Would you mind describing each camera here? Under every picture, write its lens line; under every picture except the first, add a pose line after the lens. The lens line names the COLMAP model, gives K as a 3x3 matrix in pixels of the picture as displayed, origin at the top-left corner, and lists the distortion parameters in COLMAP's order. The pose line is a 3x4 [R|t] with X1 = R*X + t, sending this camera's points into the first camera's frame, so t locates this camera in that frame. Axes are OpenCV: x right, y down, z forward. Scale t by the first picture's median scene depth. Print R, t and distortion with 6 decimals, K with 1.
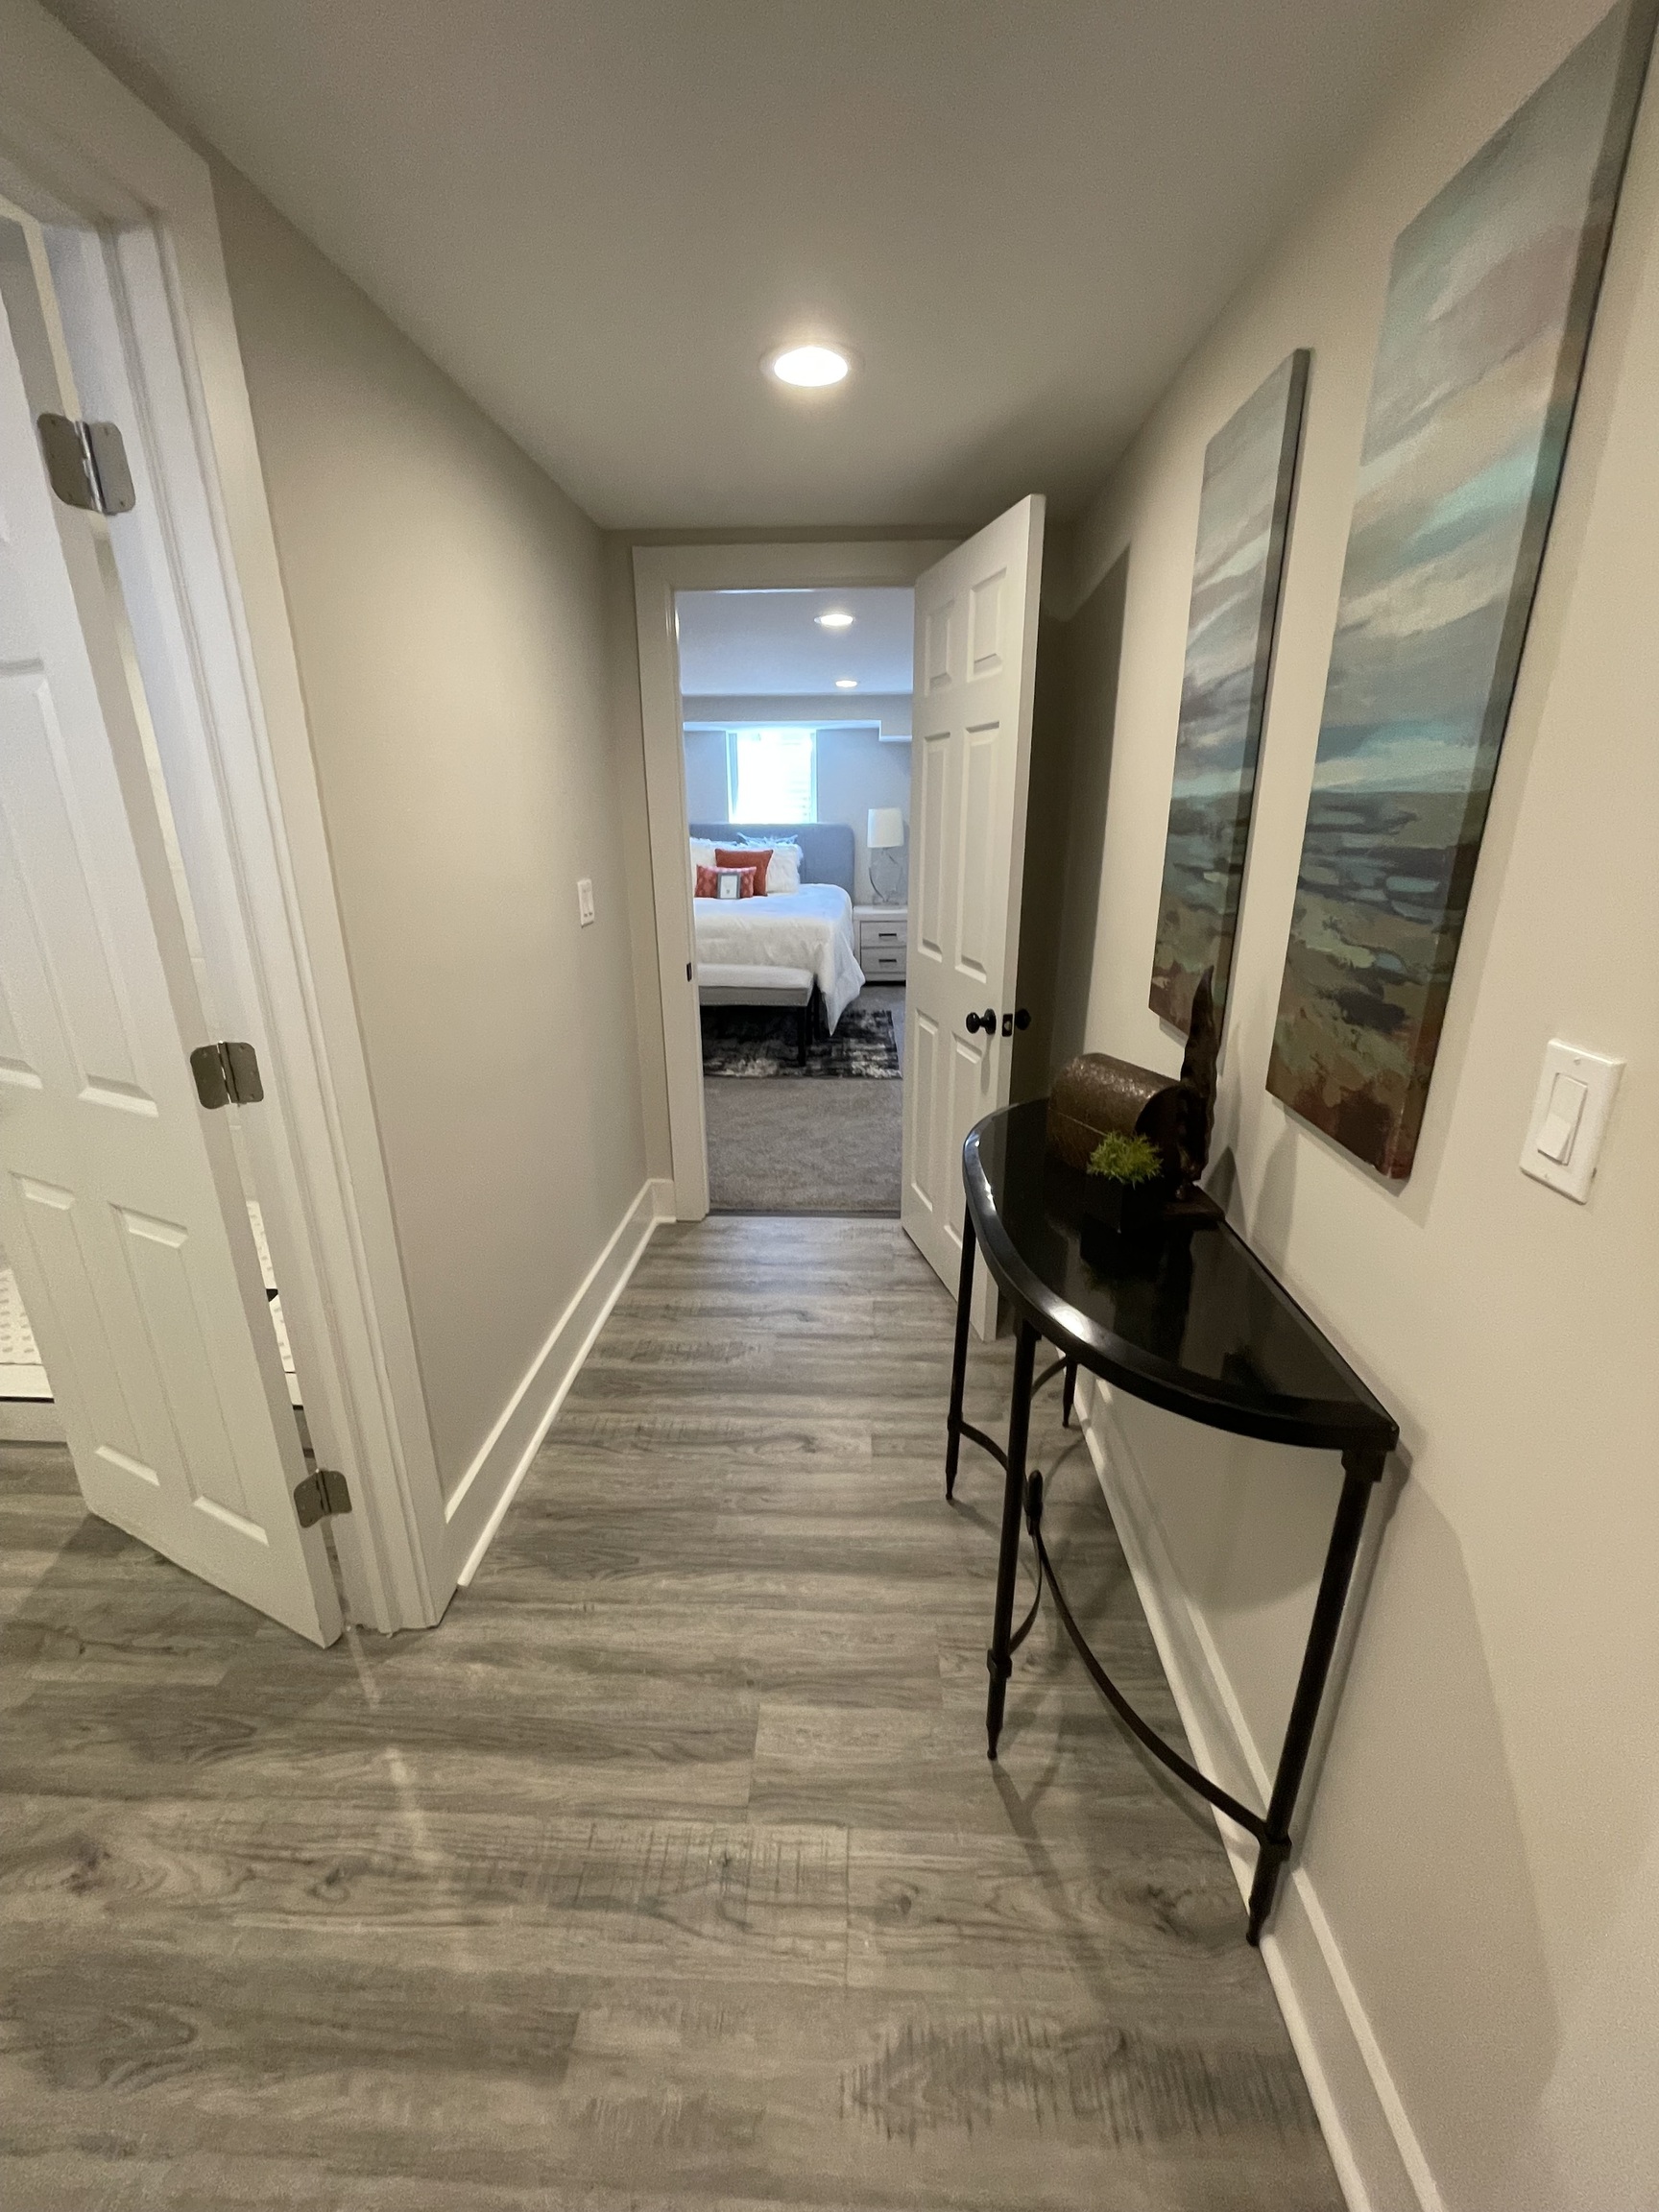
lens RADIAL K [[894.5, 0, 820.9], [0, 894.5, 1098.3], [0, 0, 1]] dist [0.000762, -0.000127]
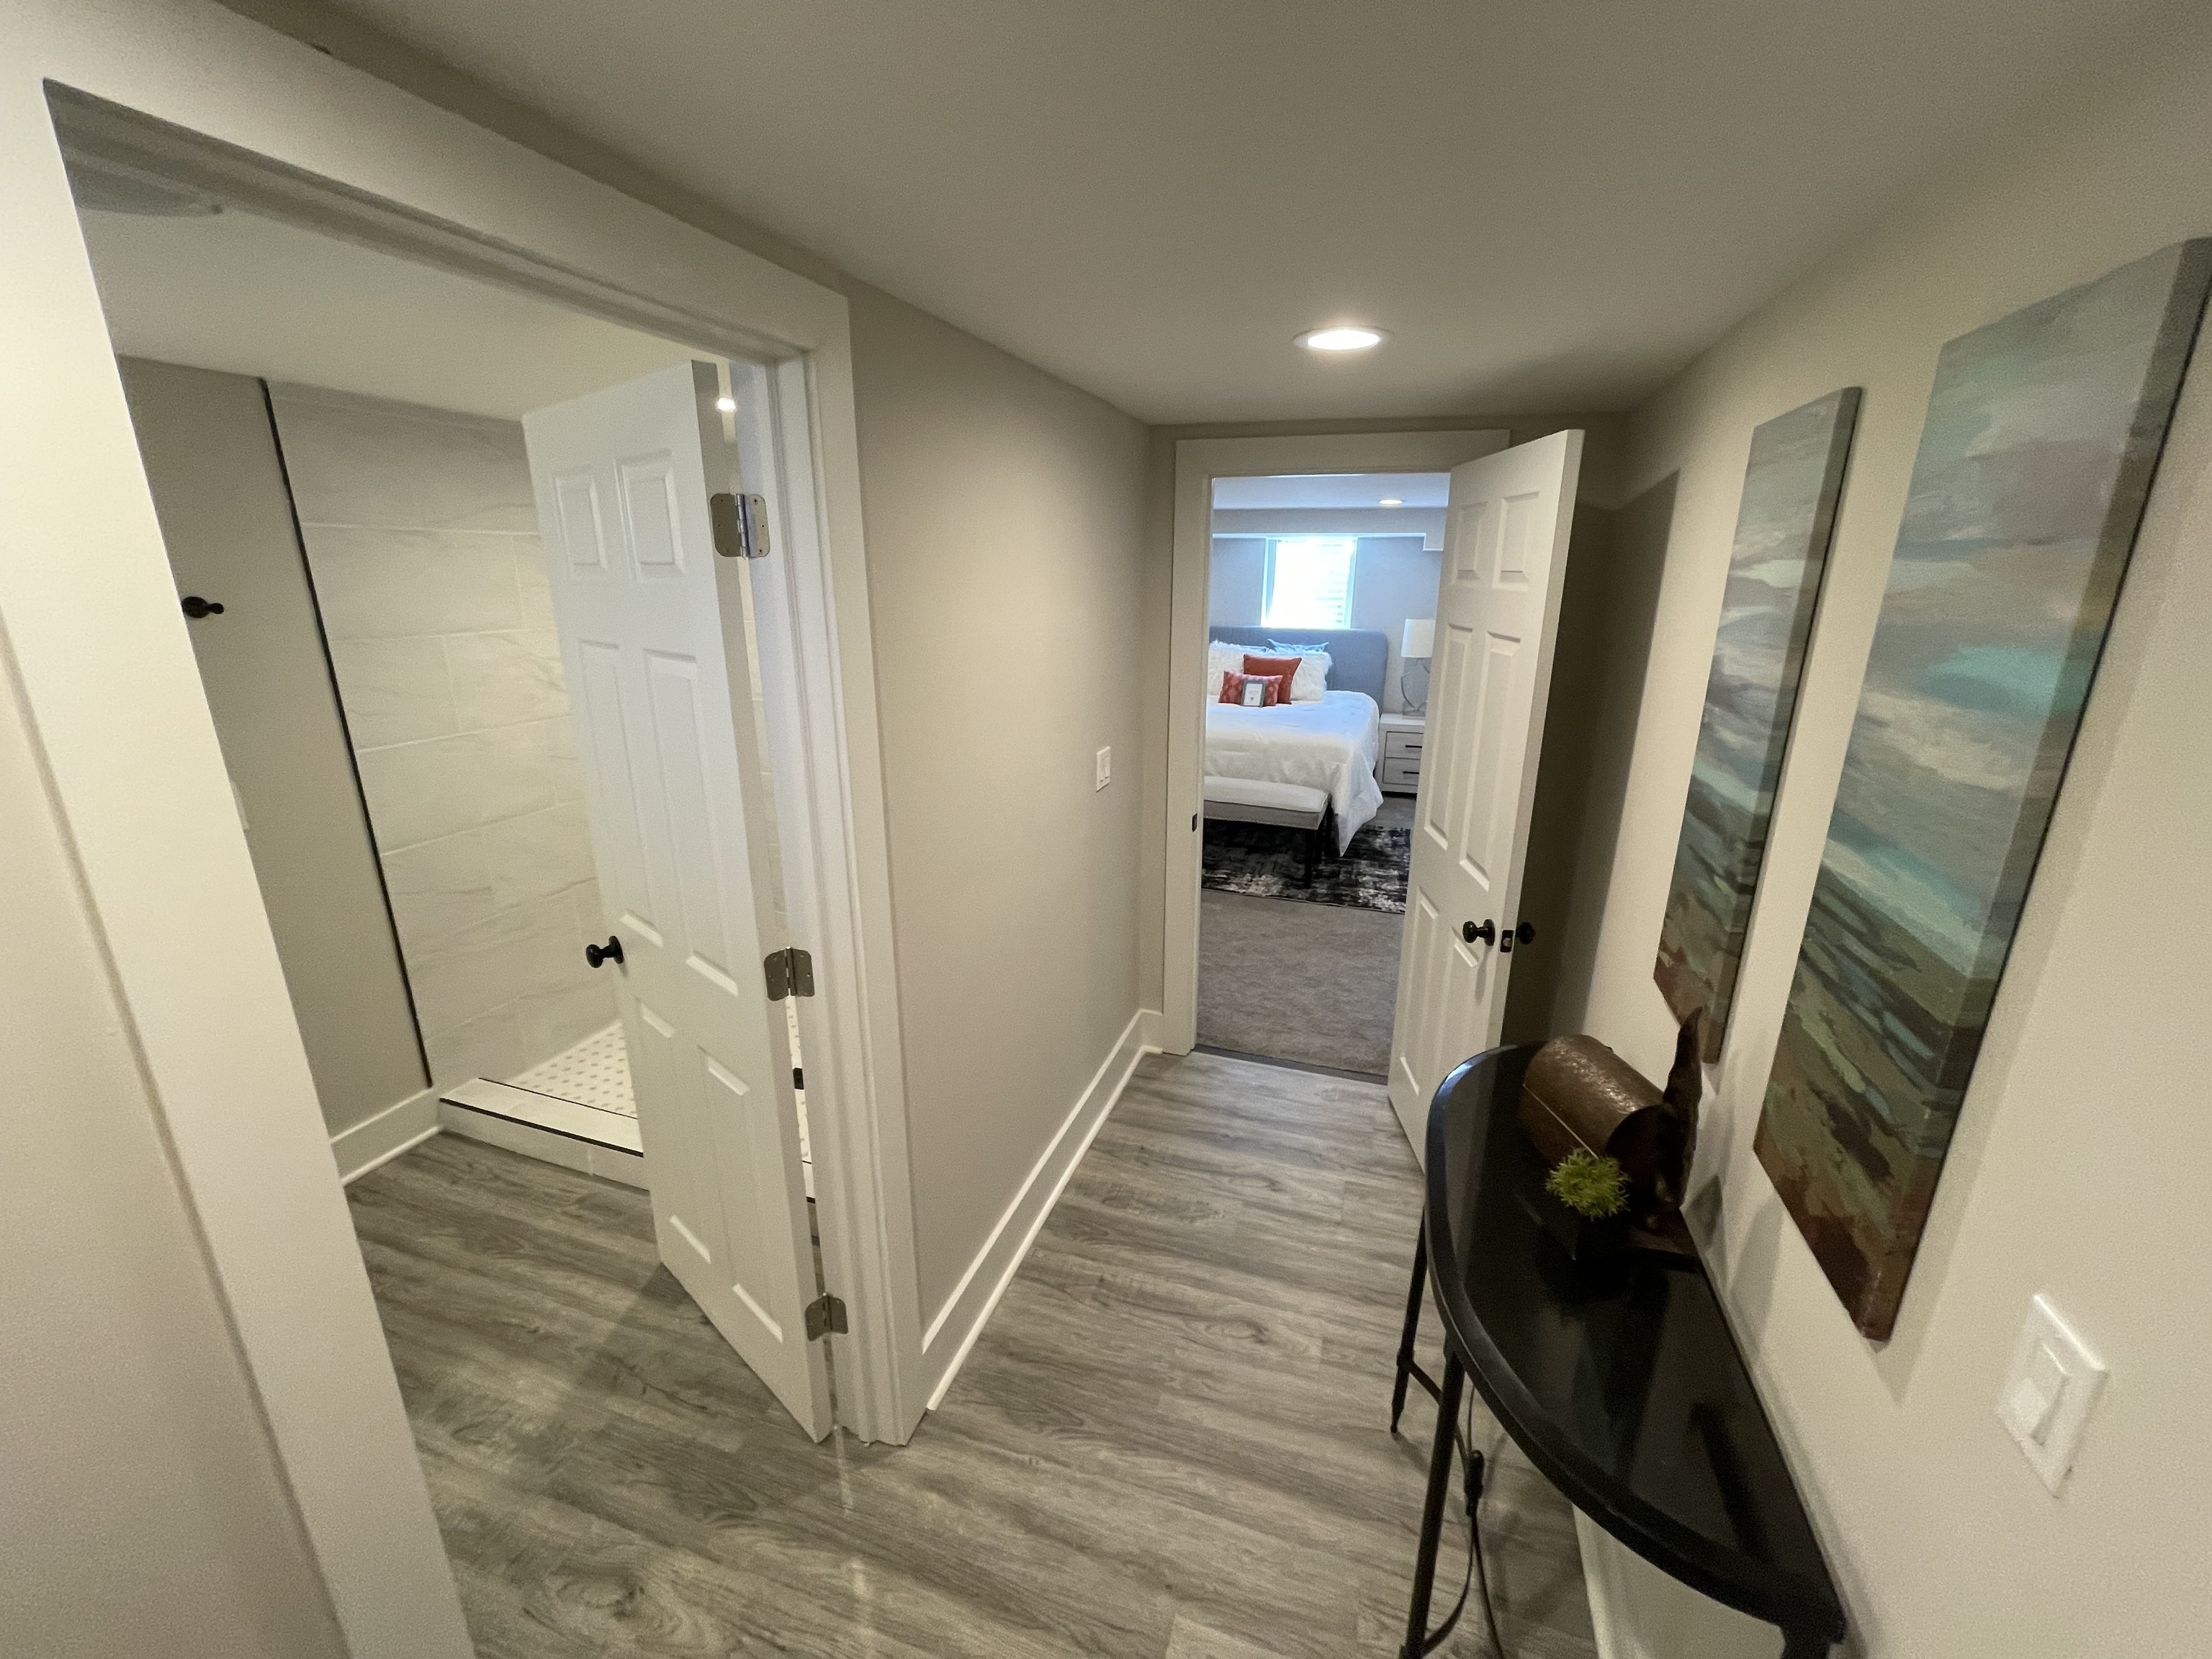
lens RADIAL K [[893.4, 0, 1111.7], [0, 893.4, 827.2], [0, 0, 1]] dist [-0.004265, 0.000828]
pose [[0.964047, 0.086175, -0.251371, 0.033387], [-0.094403, 0.995316, -0.020838, -0.162618], [0.248398, 0.043819, 0.967666, -0.053715]]
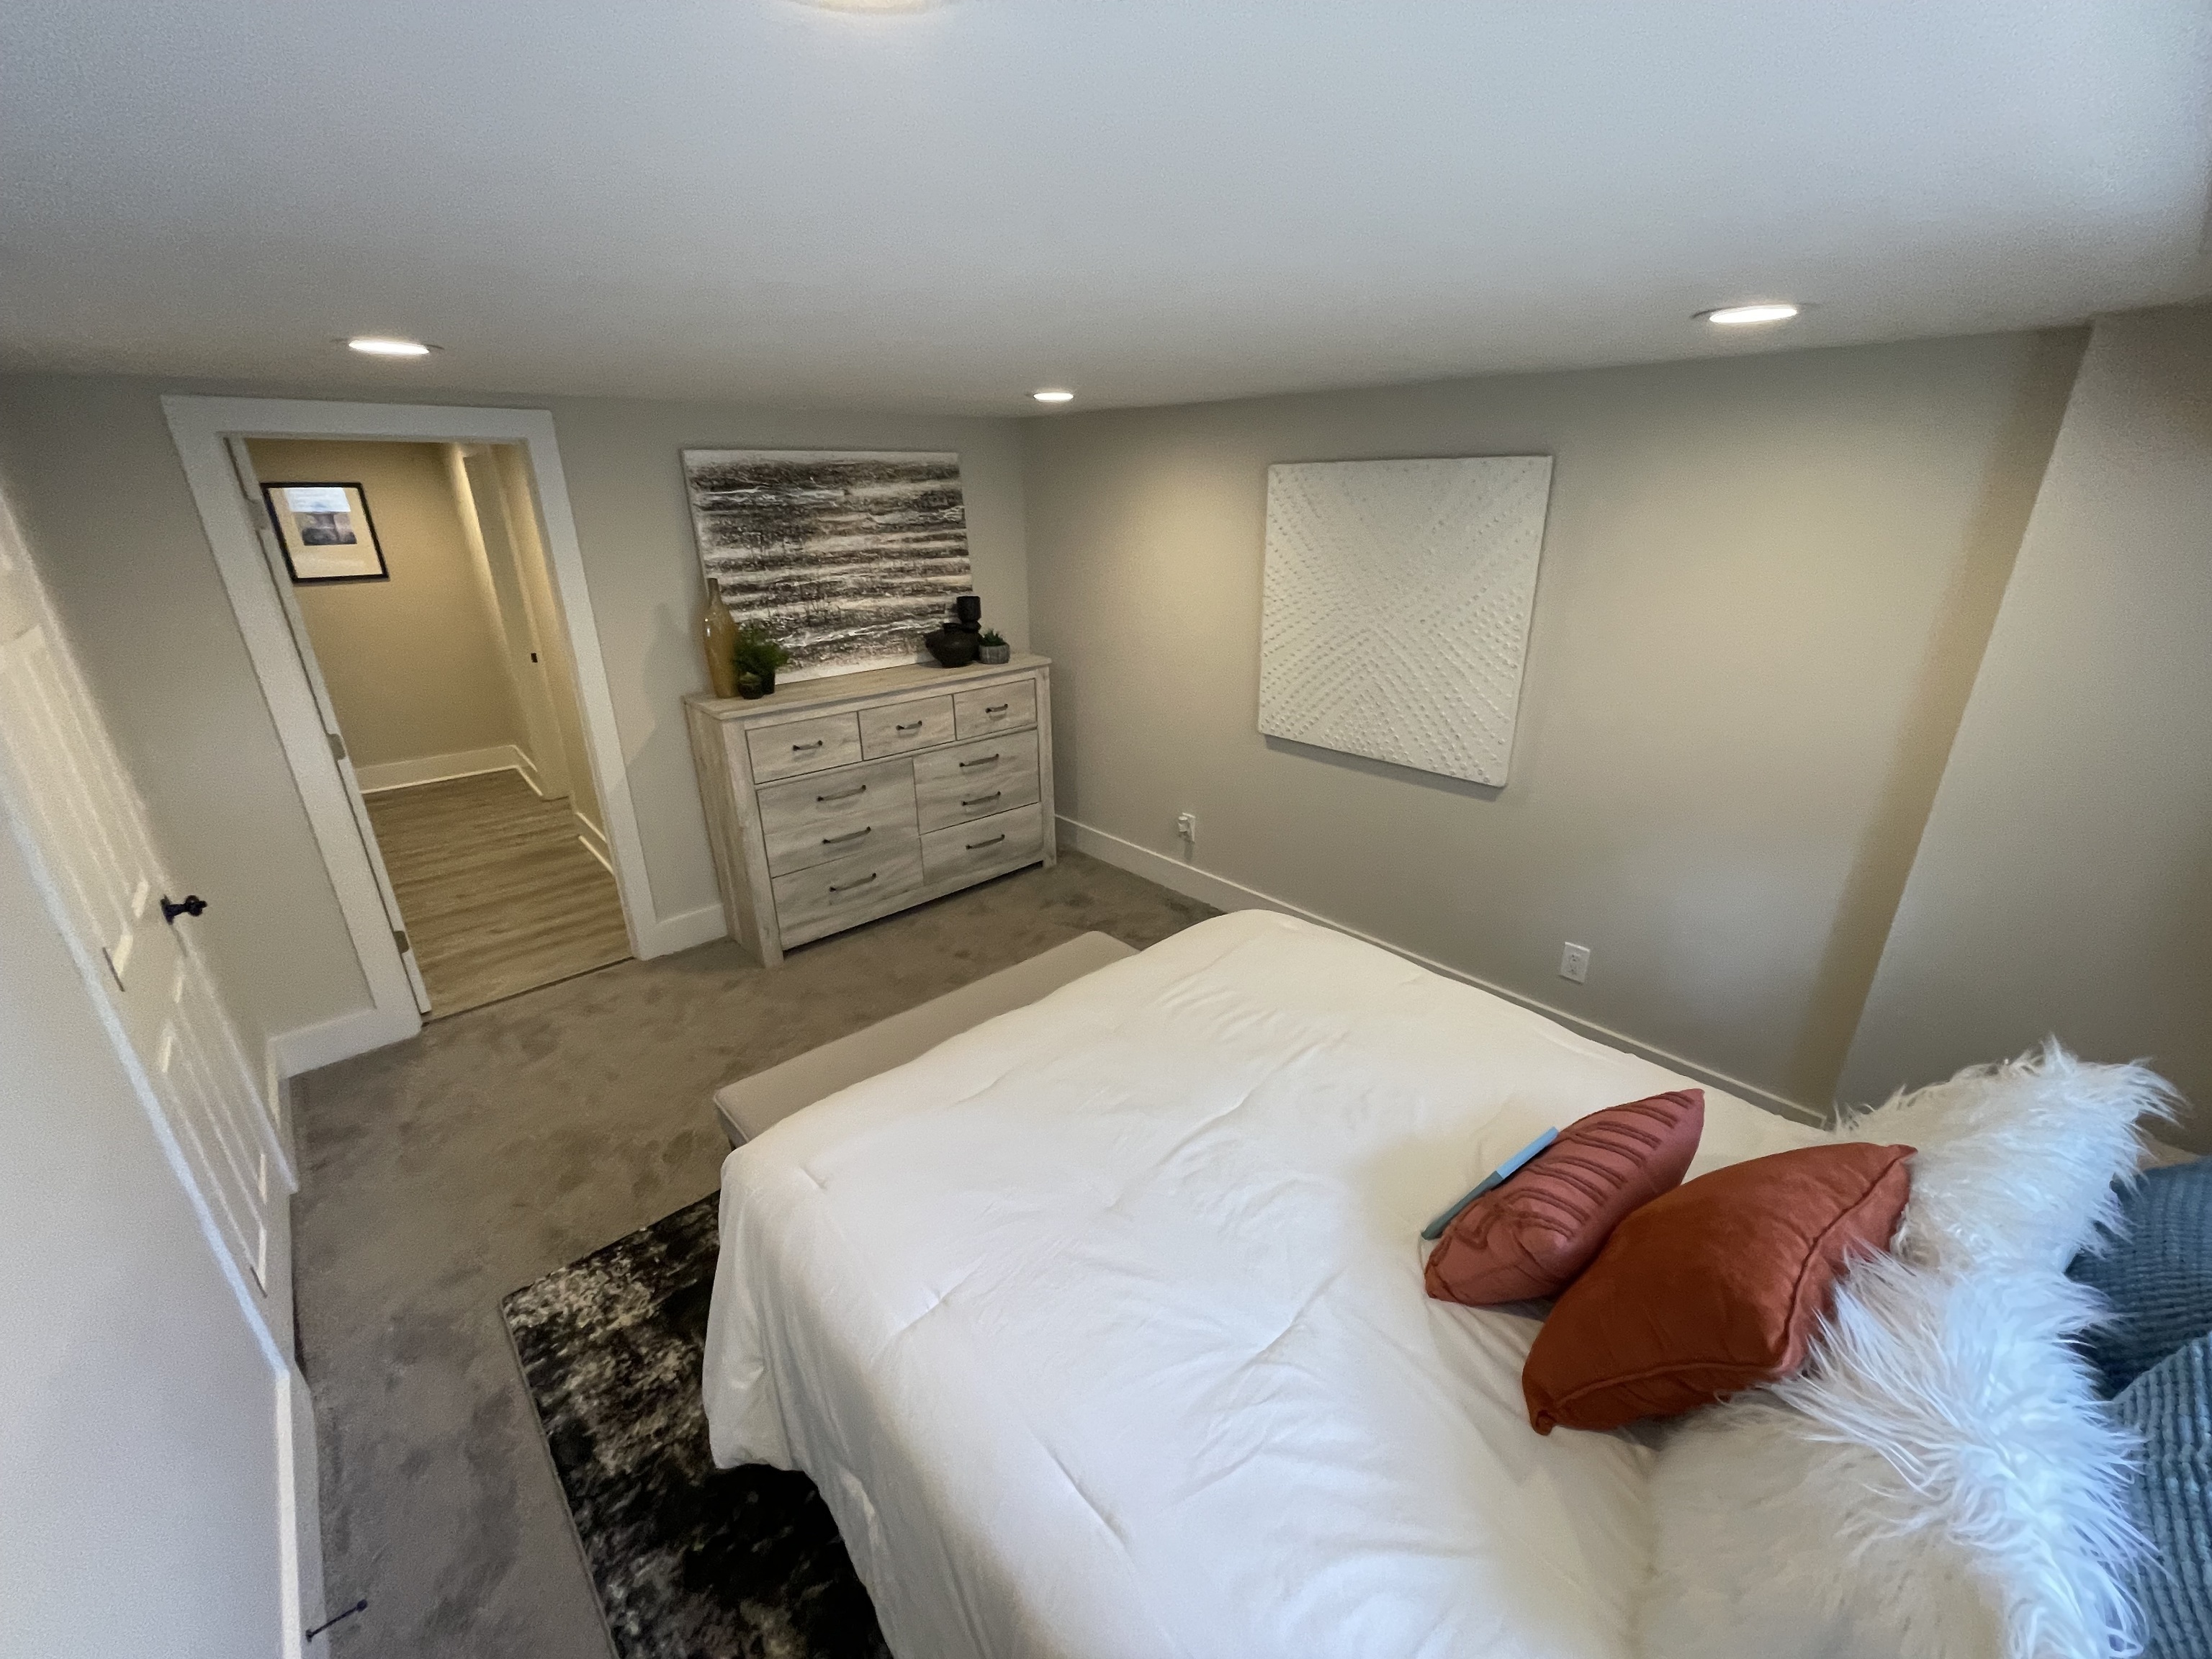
lens RADIAL K [[893.4, 0, 1111.7], [0, 893.4, 827.2], [0, 0, 1]] dist [-0.004265, 0.000828]
pose [[-0.705333, 0.263834, -0.657949, 0.256669], [-0.200269, 0.816182, 0.541977, -1.249356], [0.679998, 0.514041, -0.522842, 3.270090]]
